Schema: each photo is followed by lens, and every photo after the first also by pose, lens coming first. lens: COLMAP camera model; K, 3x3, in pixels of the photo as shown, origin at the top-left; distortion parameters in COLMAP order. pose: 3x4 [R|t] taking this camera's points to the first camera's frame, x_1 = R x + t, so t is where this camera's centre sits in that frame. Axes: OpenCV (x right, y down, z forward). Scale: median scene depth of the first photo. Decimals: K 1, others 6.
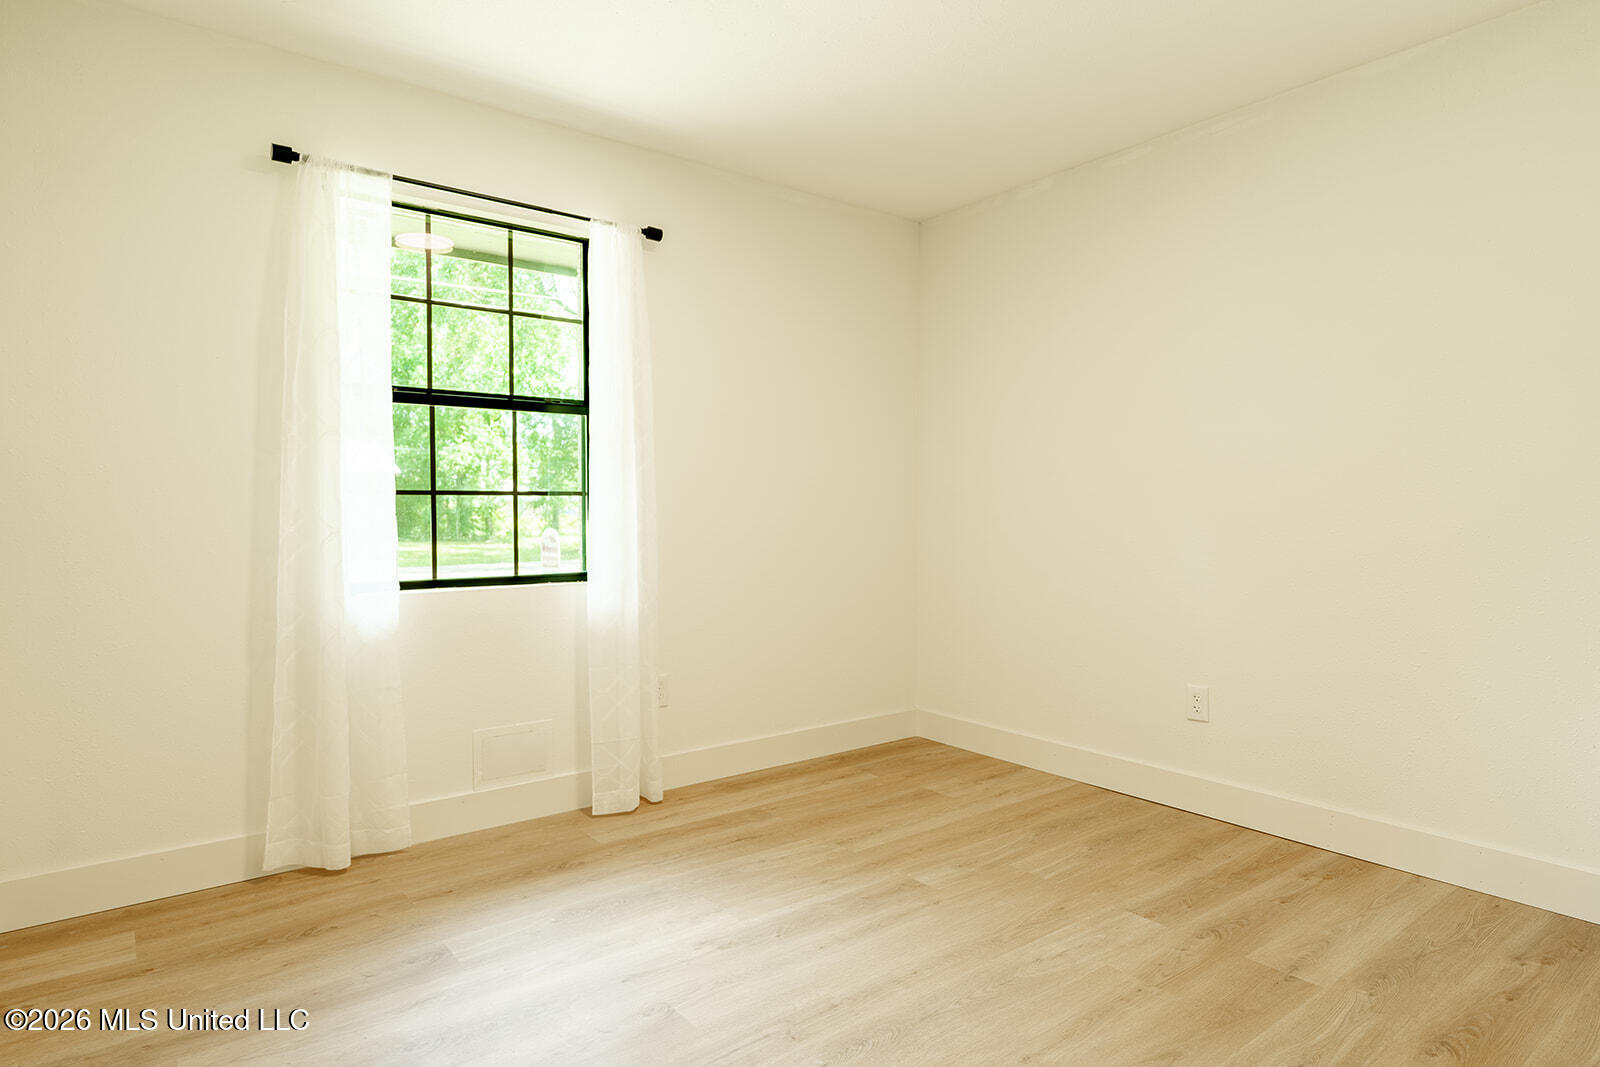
lens RADIAL K [[900.0, 0, 800.0], [0, 900.0, 533.5], [0, 0, 1]] dist [-0.003134, -0.000869]
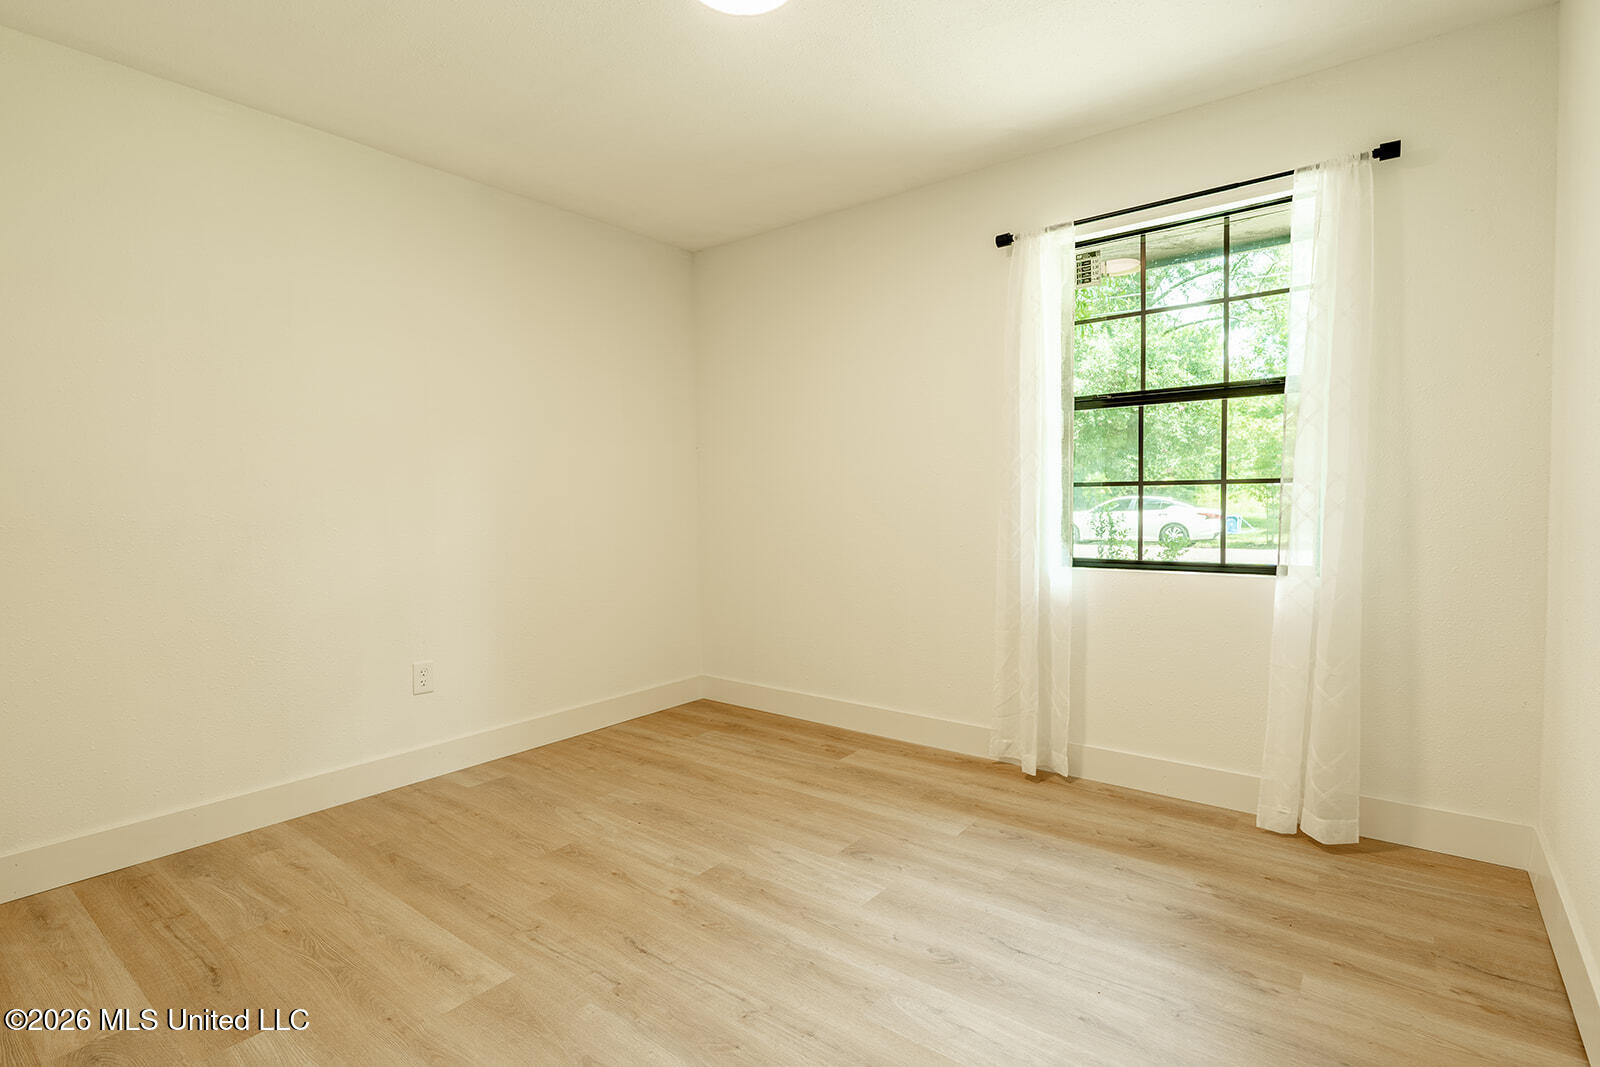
lens RADIAL K [[778.7, 0, 794.4], [0, 778.7, 548.3], [0, 0, 1]] dist [0.000067, -0.000065]
pose [[0.229305, 0.050393, -0.972049, 0.445257], [-0.011869, 0.998729, 0.048977, -0.007530], [0.973282, 0.000307, 0.229612, 0.354285]]
